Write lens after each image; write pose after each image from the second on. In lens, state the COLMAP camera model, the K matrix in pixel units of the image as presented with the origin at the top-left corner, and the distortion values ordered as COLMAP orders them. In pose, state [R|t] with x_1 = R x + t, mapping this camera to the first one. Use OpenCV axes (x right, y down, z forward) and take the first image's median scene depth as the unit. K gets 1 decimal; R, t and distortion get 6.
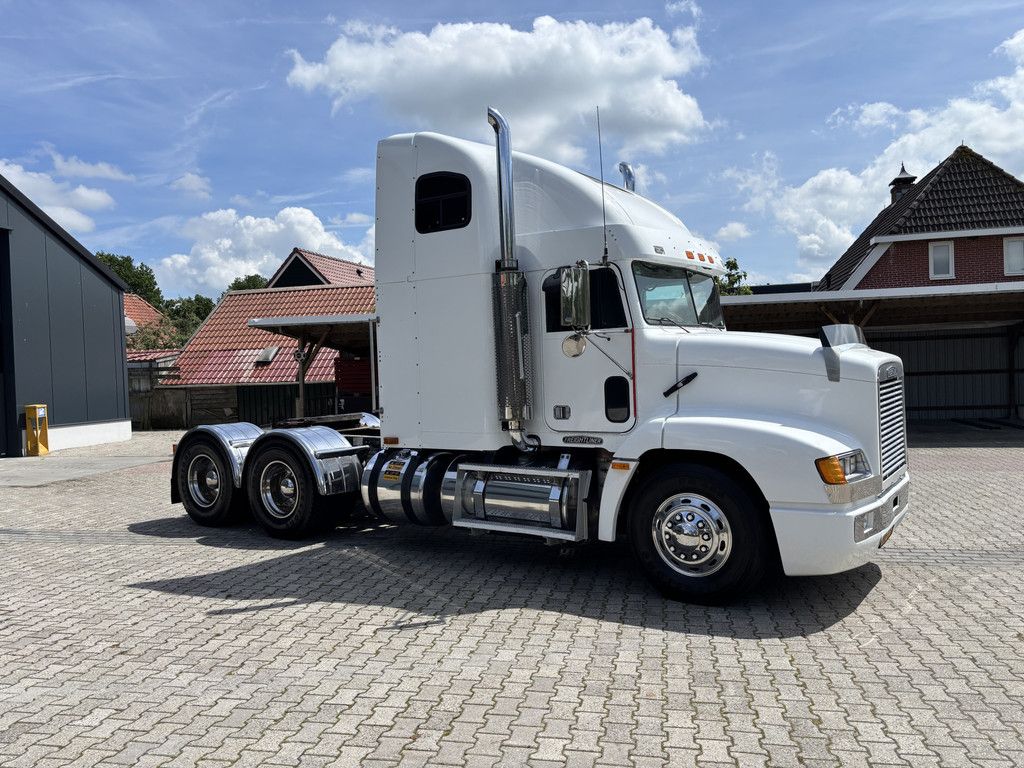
lens RADIAL K [[774.1, 0, 515.8], [0, 774.1, 384.7], [0, 0, 1]] dist [0.053320, -0.057915]
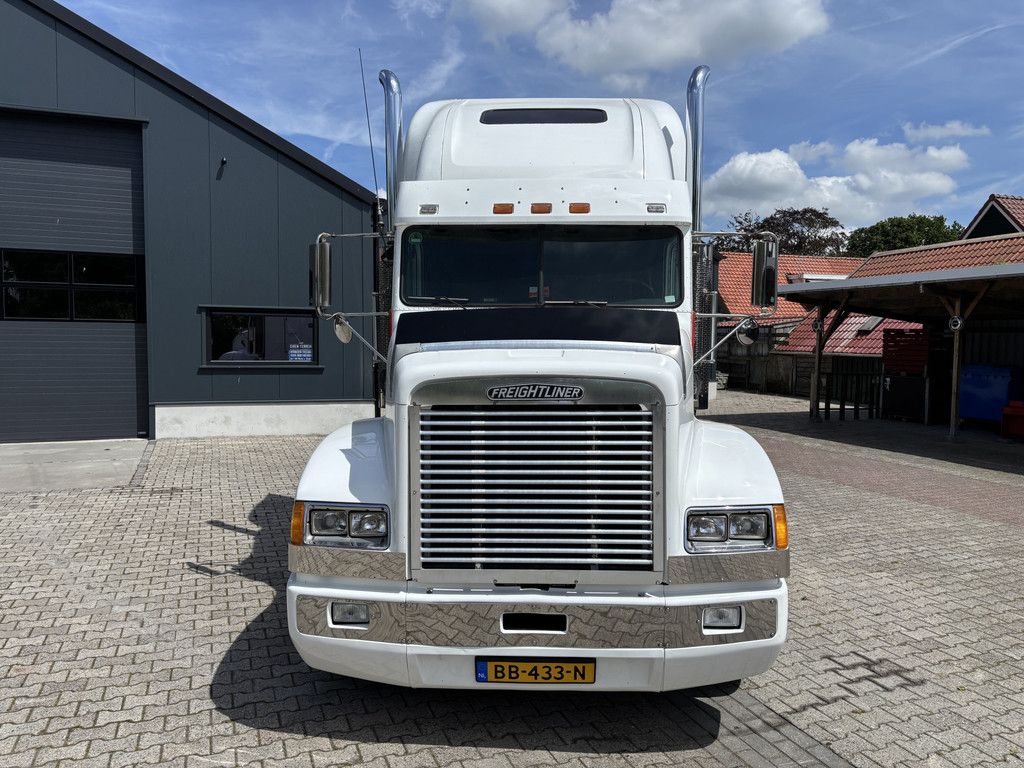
lens RADIAL K [[766.0, 0, 517.6], [0, 766.0, 387.8], [0, 0, 1]] dist [0.067527, -0.086047]
pose [[0.537234, 0.092084, -0.838391, 0.889095], [-0.047087, 0.995747, 0.079194, -0.060232], [0.842118, -0.003068, 0.539285, 0.651840]]
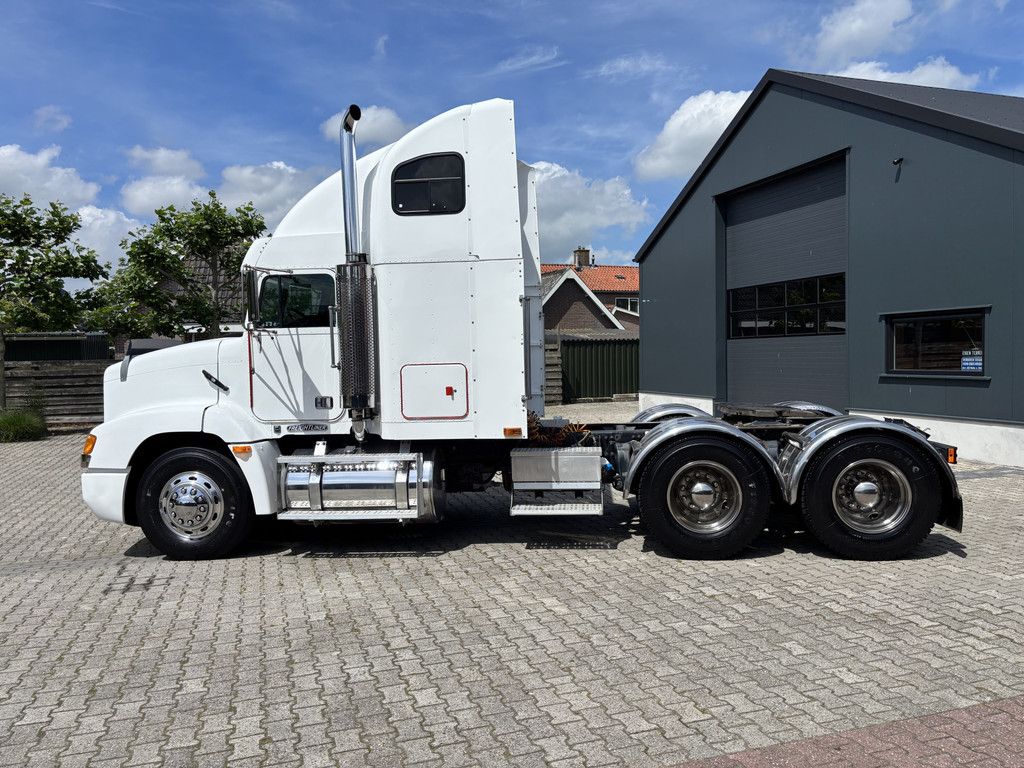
lens RADIAL K [[769.8, 0, 514.7], [0, 769.8, 384.3], [0, 0, 1]] dist [0.056976, -0.066411]
pose [[-0.872106, 0.067111, -0.484692, 0.538330], [0.036991, 0.996758, 0.071453, -0.072518], [0.487916, 0.044386, -0.871761, 2.402772]]
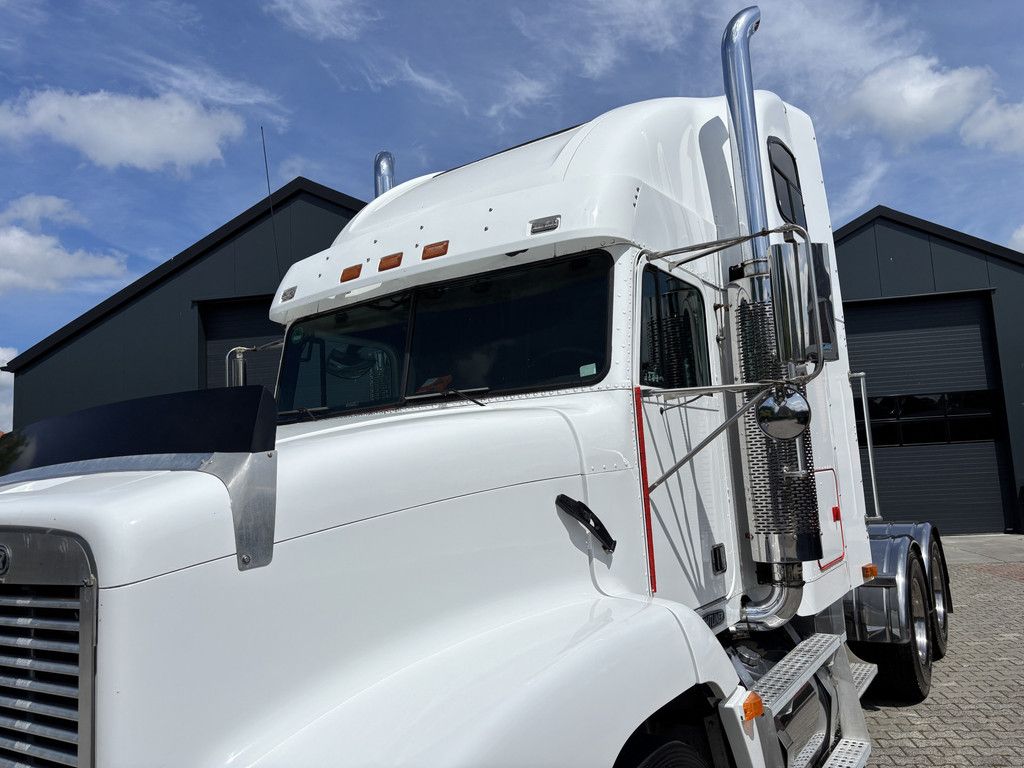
lens RADIAL K [[771.2, 0, 519.2], [0, 771.2, 387.8], [0, 0, 1]] dist [0.056558, -0.065612]
pose [[0.022722, -0.086315, -0.996009, 0.755475], [0.030049, 0.995875, -0.085618, -0.048518], [0.999290, -0.027984, 0.025222, 1.145020]]
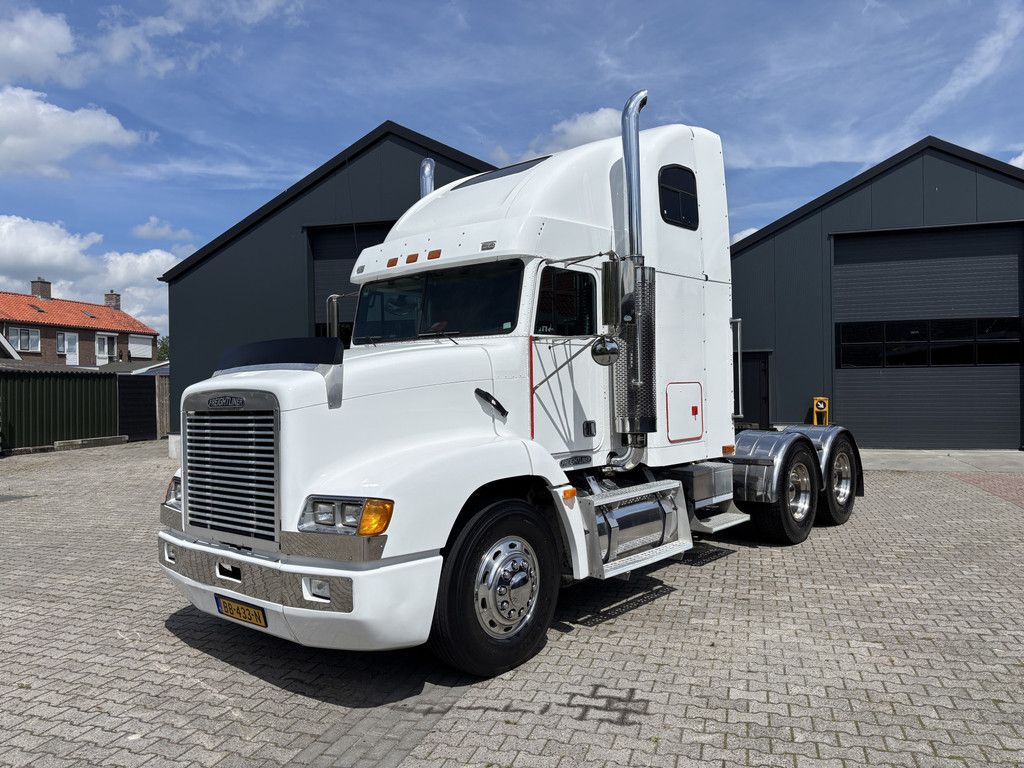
lens RADIAL K [[769.8, 0, 514.7], [0, 769.8, 384.3], [0, 0, 1]] dist [0.056976, -0.066411]
pose [[-0.104456, 0.031230, -0.994039, 1.154985], [-0.004896, 0.999479, 0.031916, -0.057552], [0.994517, 0.008201, -0.104249, 1.292532]]
